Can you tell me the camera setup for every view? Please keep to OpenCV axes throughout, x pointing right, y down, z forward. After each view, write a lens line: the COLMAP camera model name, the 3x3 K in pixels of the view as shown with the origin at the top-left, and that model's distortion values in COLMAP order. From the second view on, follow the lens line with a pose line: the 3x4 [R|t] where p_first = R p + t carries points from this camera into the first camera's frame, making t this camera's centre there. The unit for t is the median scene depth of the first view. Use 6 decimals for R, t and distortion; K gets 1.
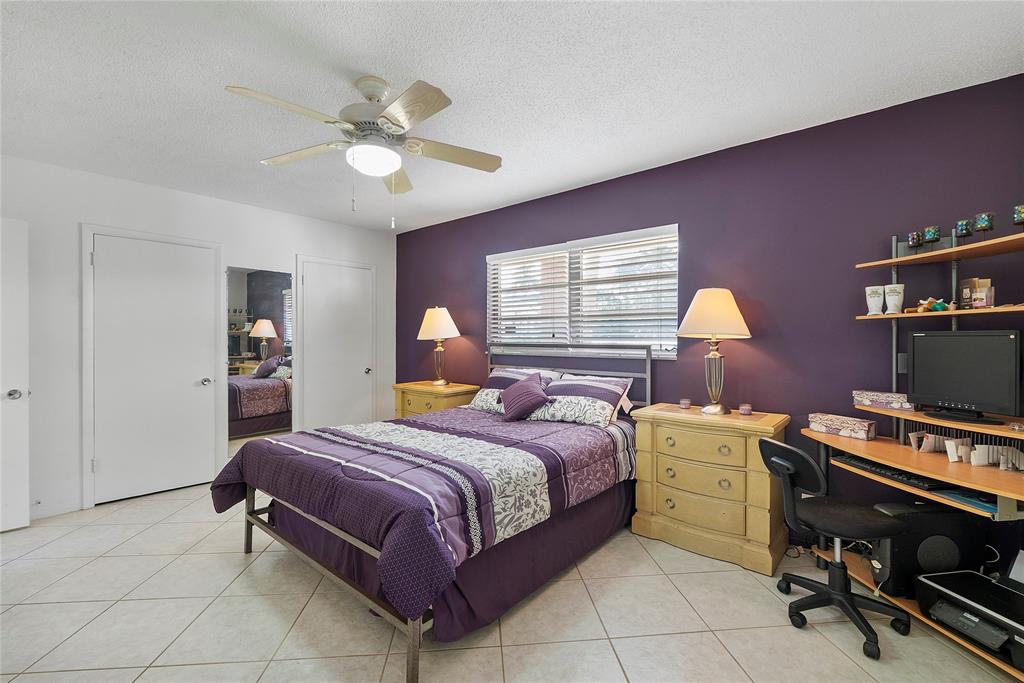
lens RADIAL K [[438.3, 0, 511.7], [0, 438.3, 338.9], [0, 0, 1]] dist [-0.004463, -0.000882]
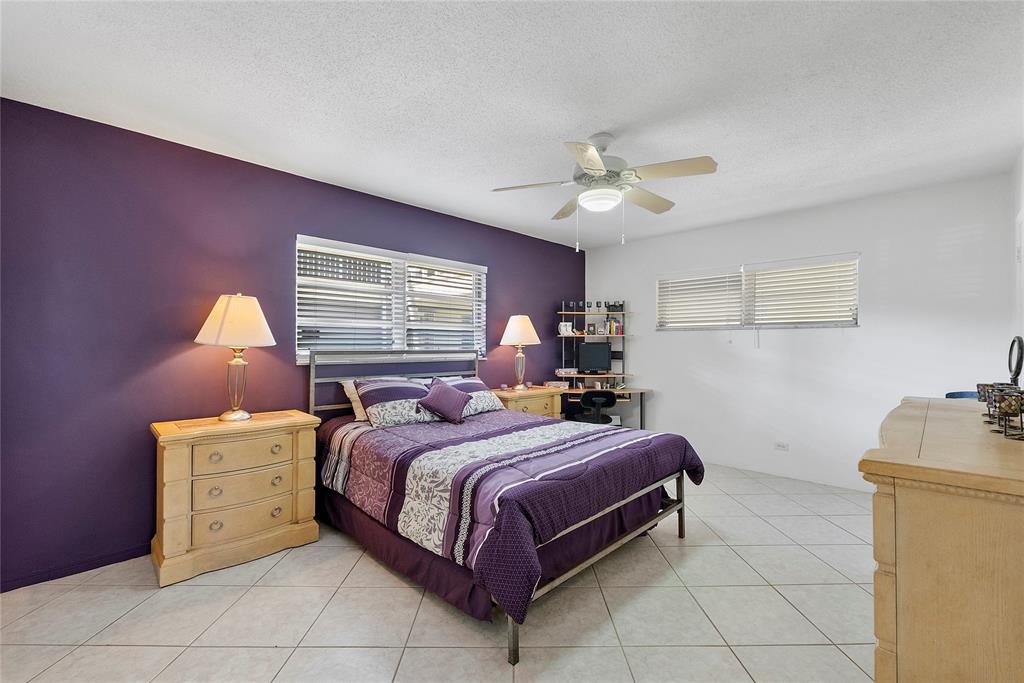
lens RADIAL K [[438.3, 0, 511.1], [0, 438.3, 342.9], [0, 0, 1]] dist [-0.004463, -0.000882]
pose [[0.066926, 0.006047, 0.997740, -1.025777], [0.001479, 0.999980, -0.006159, 0.000928], [-0.997757, 0.001888, 0.066915, 0.773509]]
